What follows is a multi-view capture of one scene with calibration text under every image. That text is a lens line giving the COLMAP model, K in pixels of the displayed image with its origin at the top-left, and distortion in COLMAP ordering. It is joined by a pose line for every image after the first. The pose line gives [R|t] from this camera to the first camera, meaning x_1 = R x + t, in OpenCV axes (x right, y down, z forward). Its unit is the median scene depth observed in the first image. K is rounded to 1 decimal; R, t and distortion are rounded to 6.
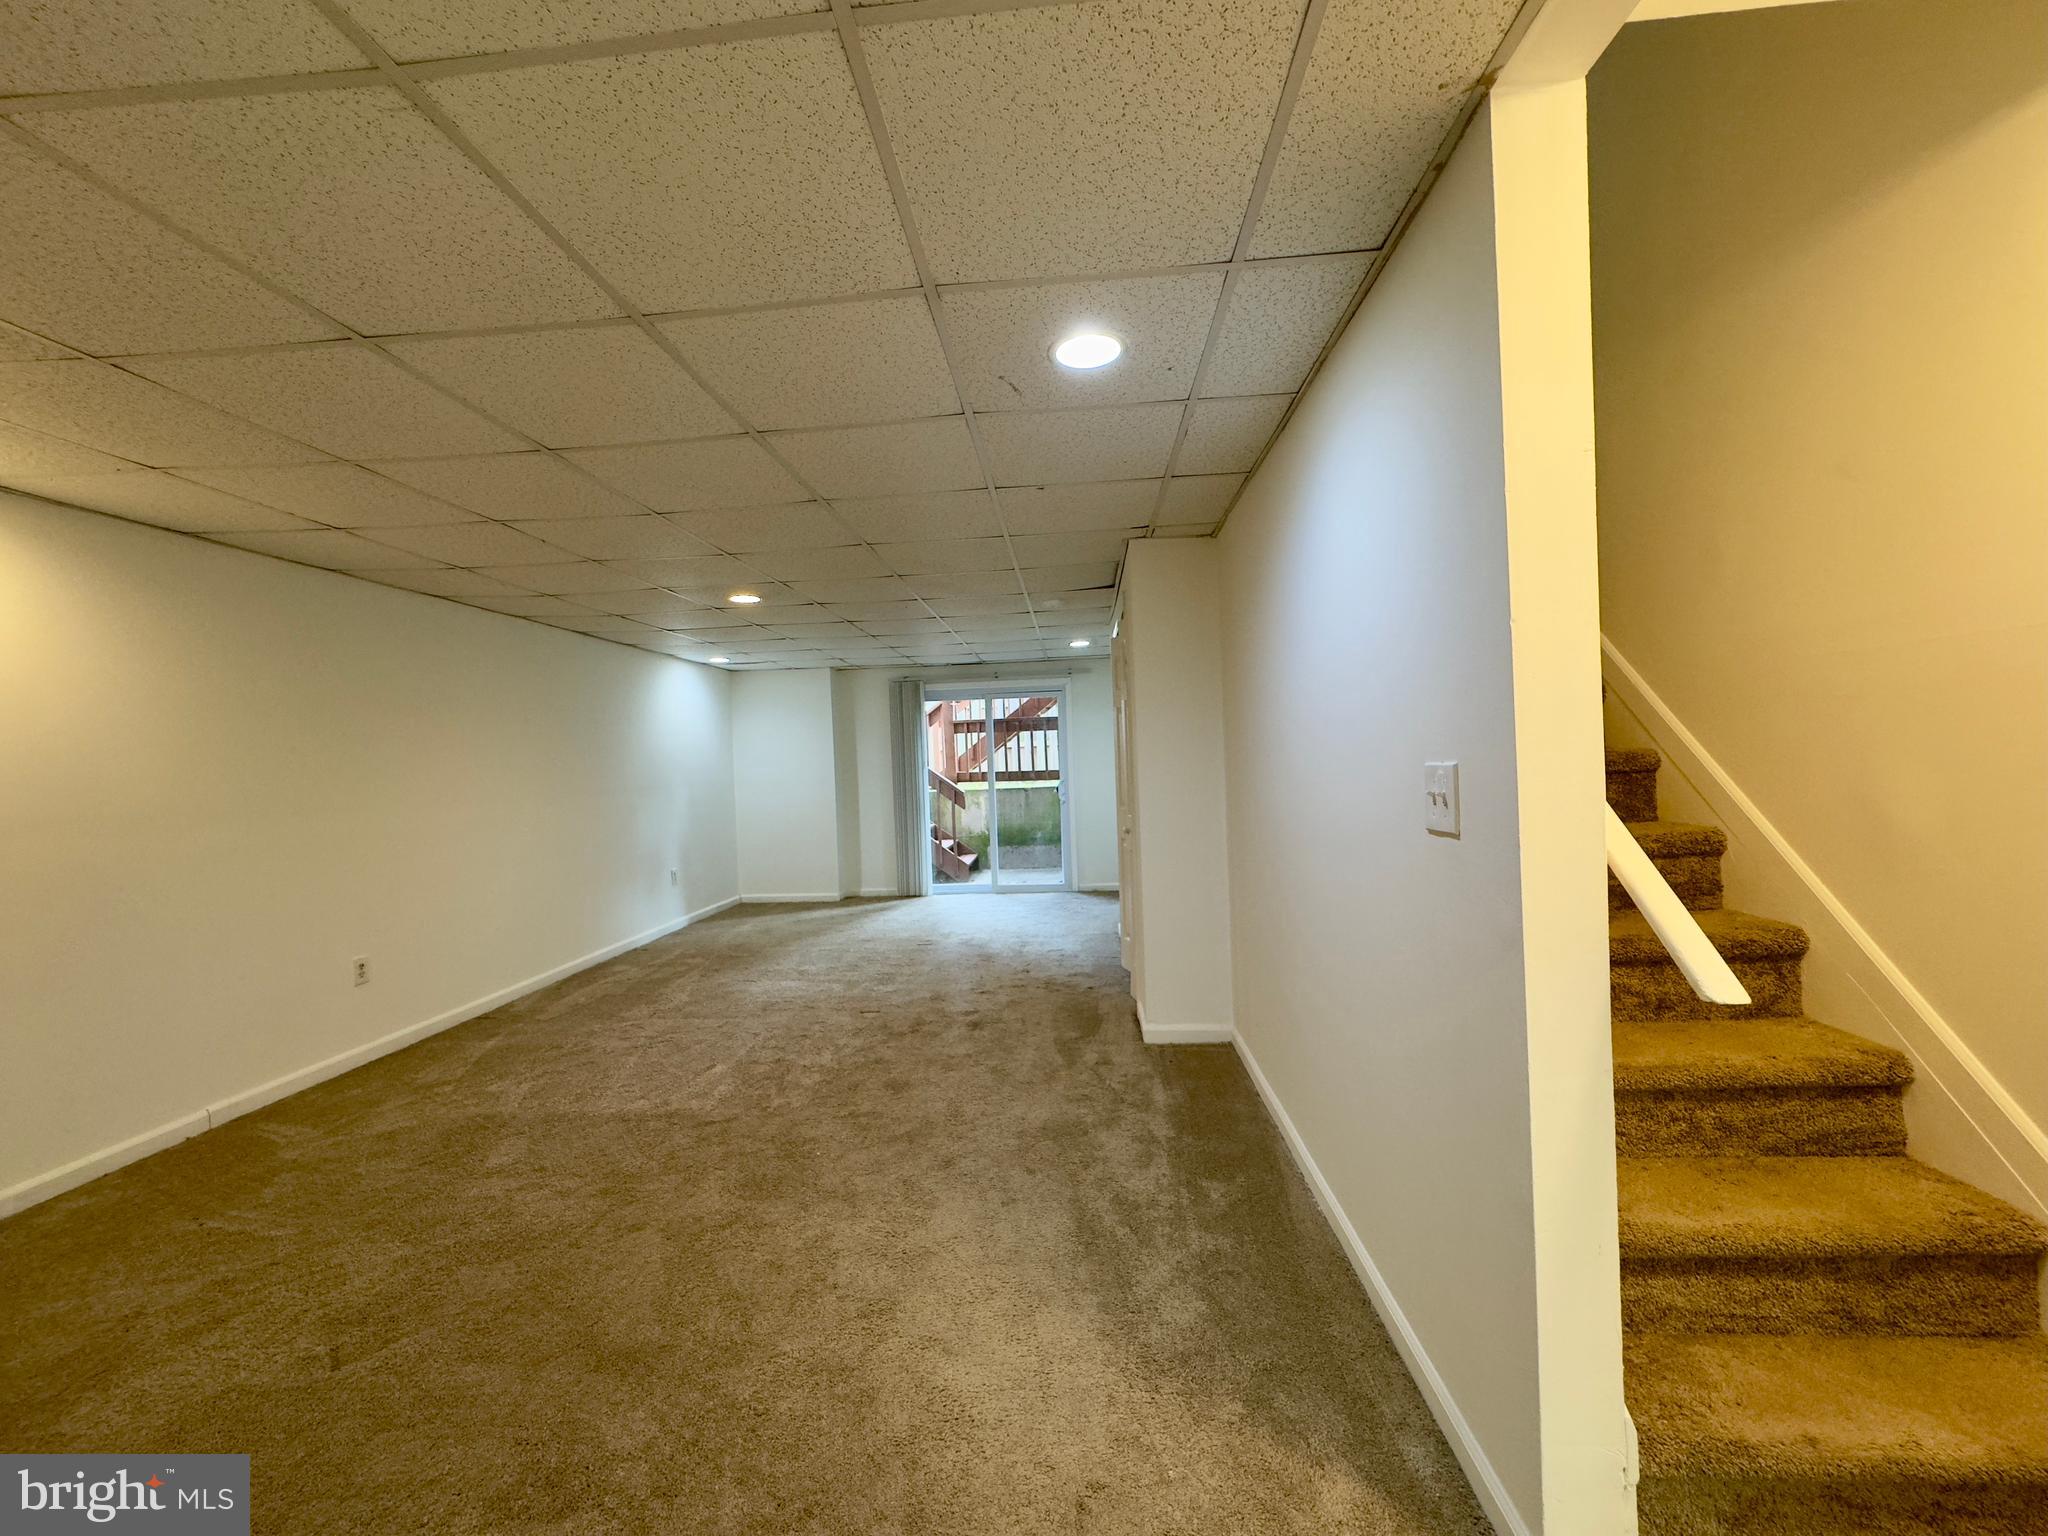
lens RADIAL K [[816.7, 0, 1023.5], [0, 816.7, 766.9], [0, 0, 1]] dist [-0.000655, 0.000316]
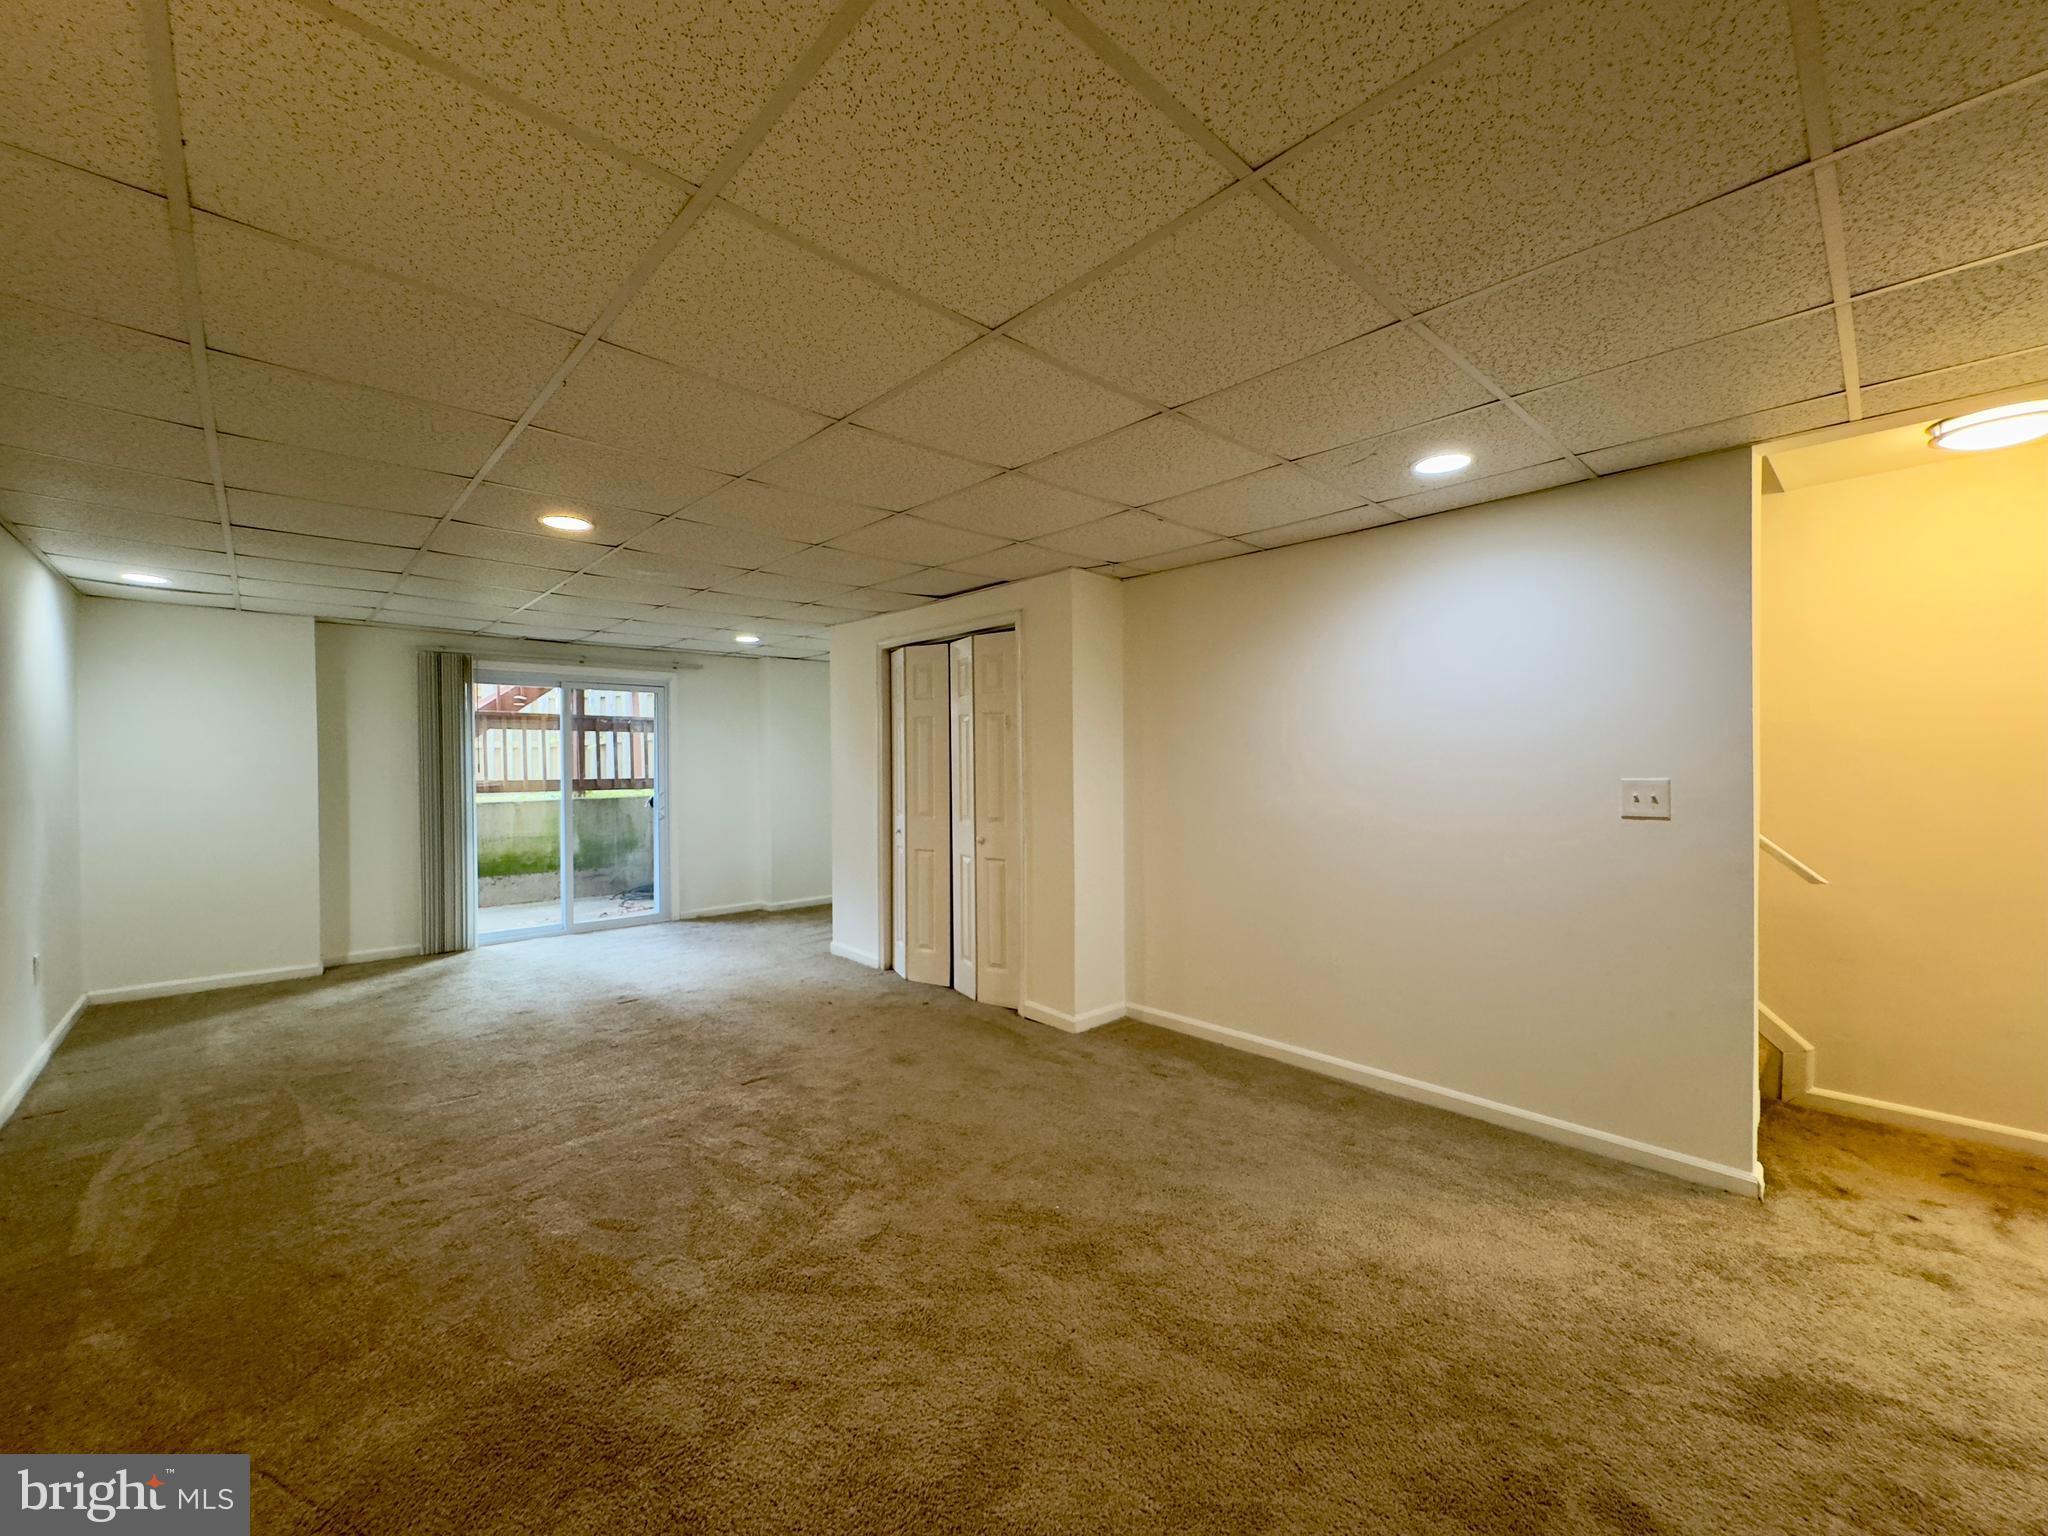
lens RADIAL K [[816.7, 0, 1014.8], [0, 816.7, 766.7], [0, 0, 1]] dist [-0.000655, 0.000316]
pose [[0.685009, 0.025868, 0.728075, -0.378588], [-0.013848, 0.999651, -0.022489, 0.005656], [-0.728403, 0.005323, 0.685129, 0.169258]]
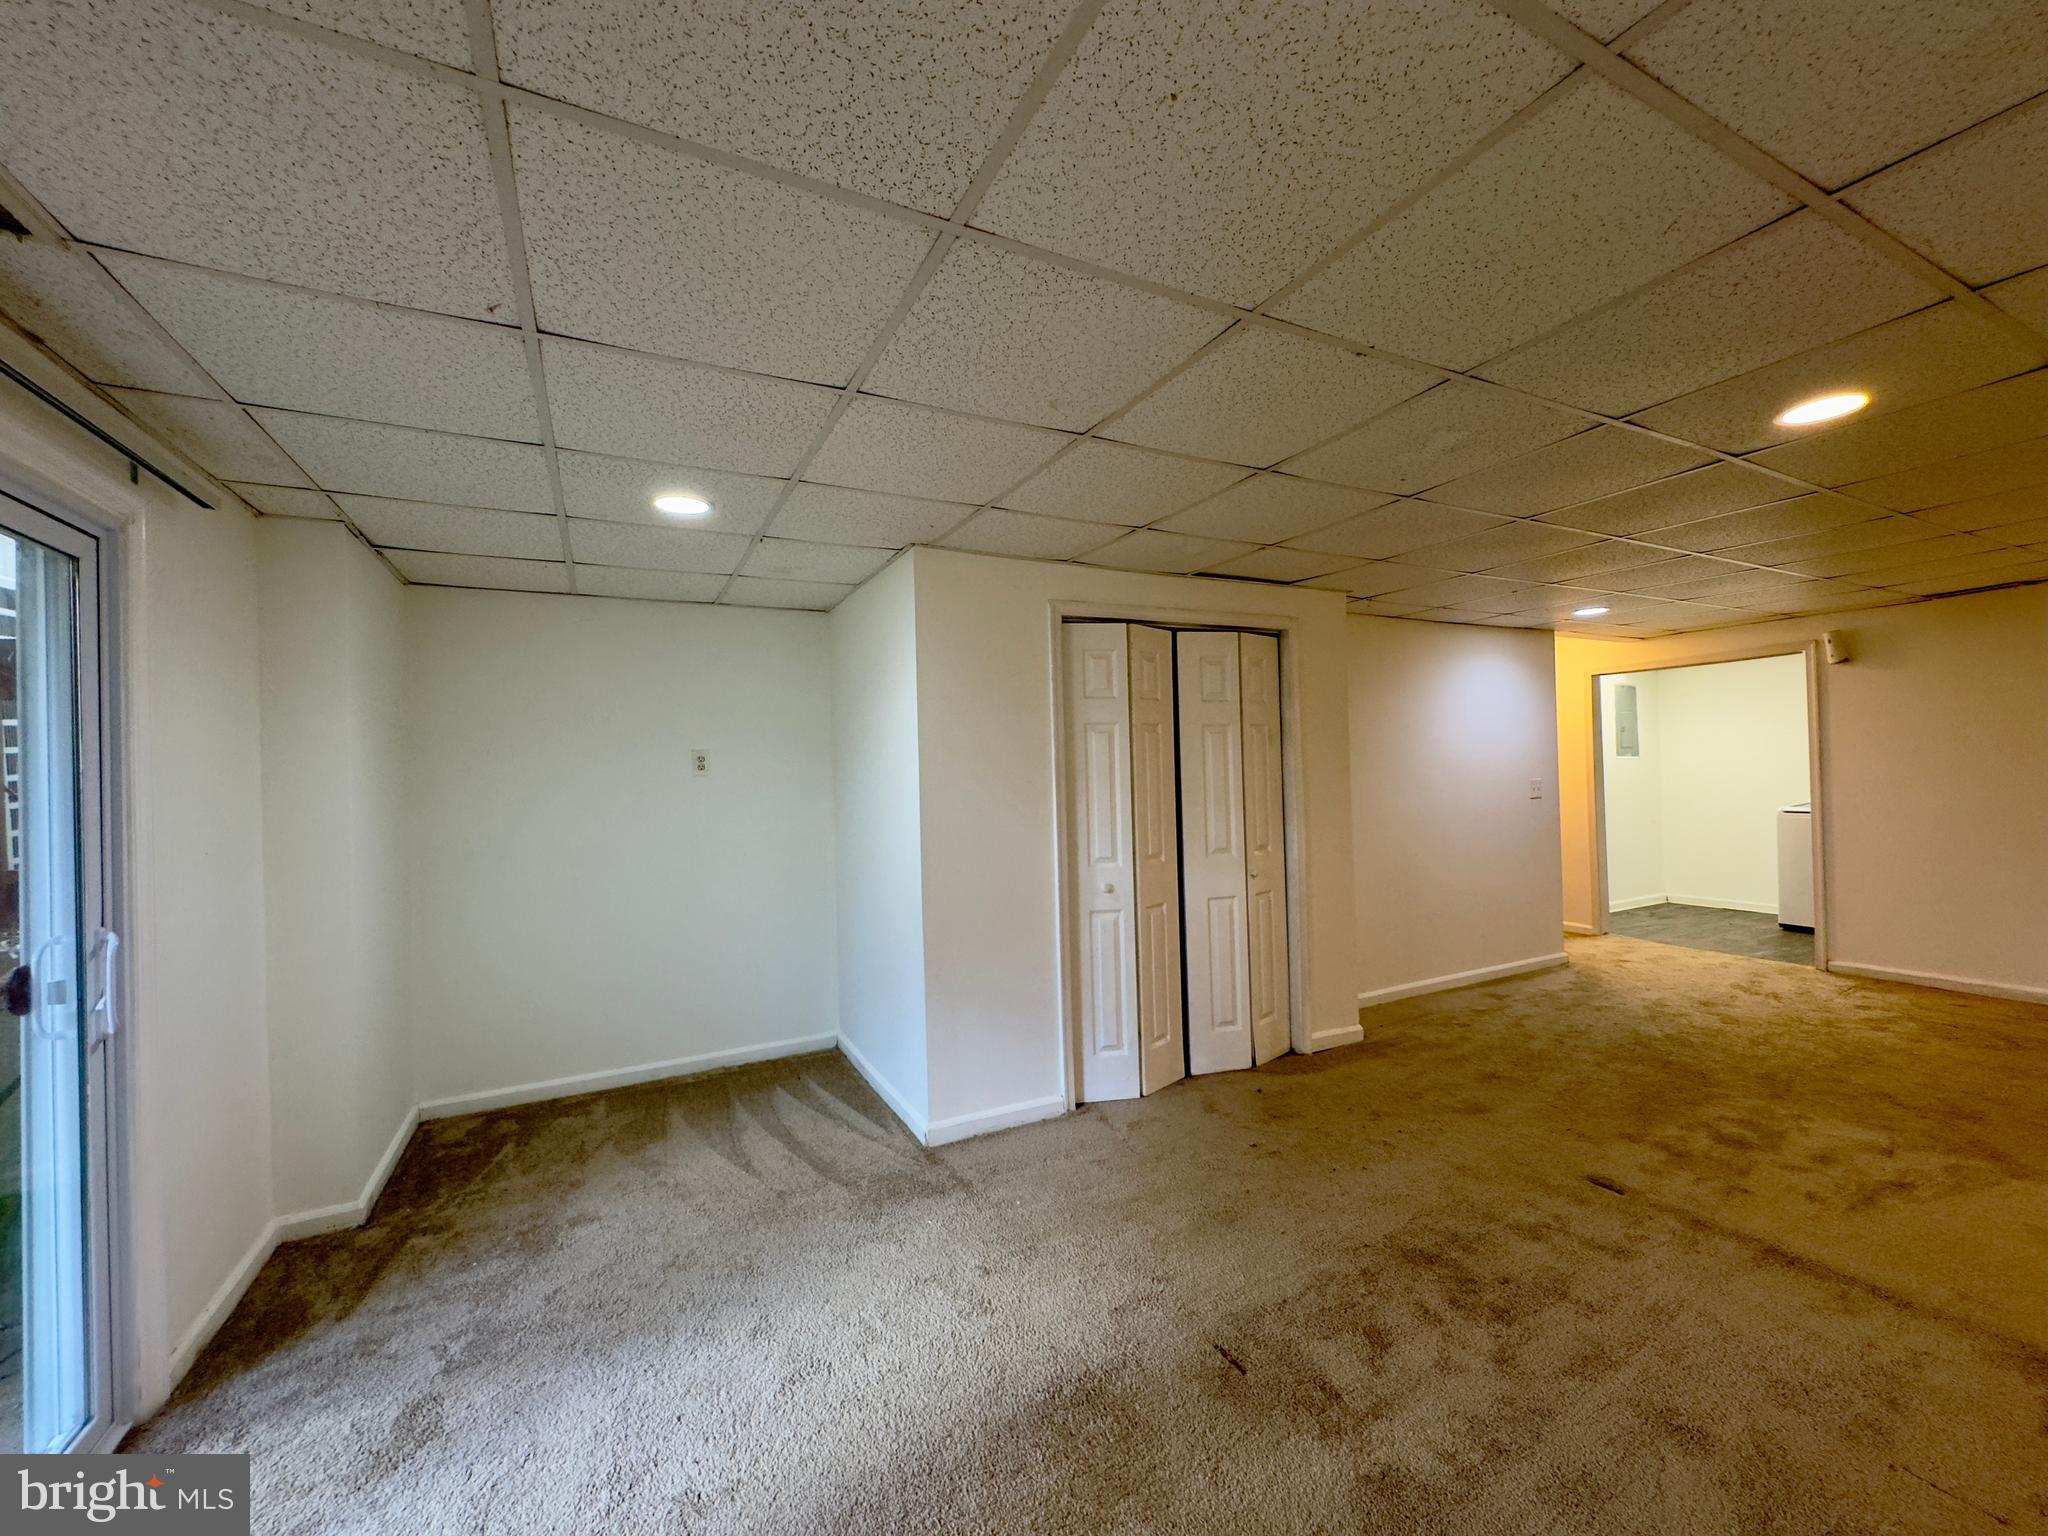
lens RADIAL K [[816.7, 0, 1018.1], [0, 816.7, 768.6], [0, 0, 1]] dist [-0.000655, 0.000316]
pose [[-0.511502, 0.054830, 0.857531, -0.319655], [0.052516, 0.998091, -0.032492, -0.011542], [-0.857676, 0.028414, -0.513405, 1.061290]]
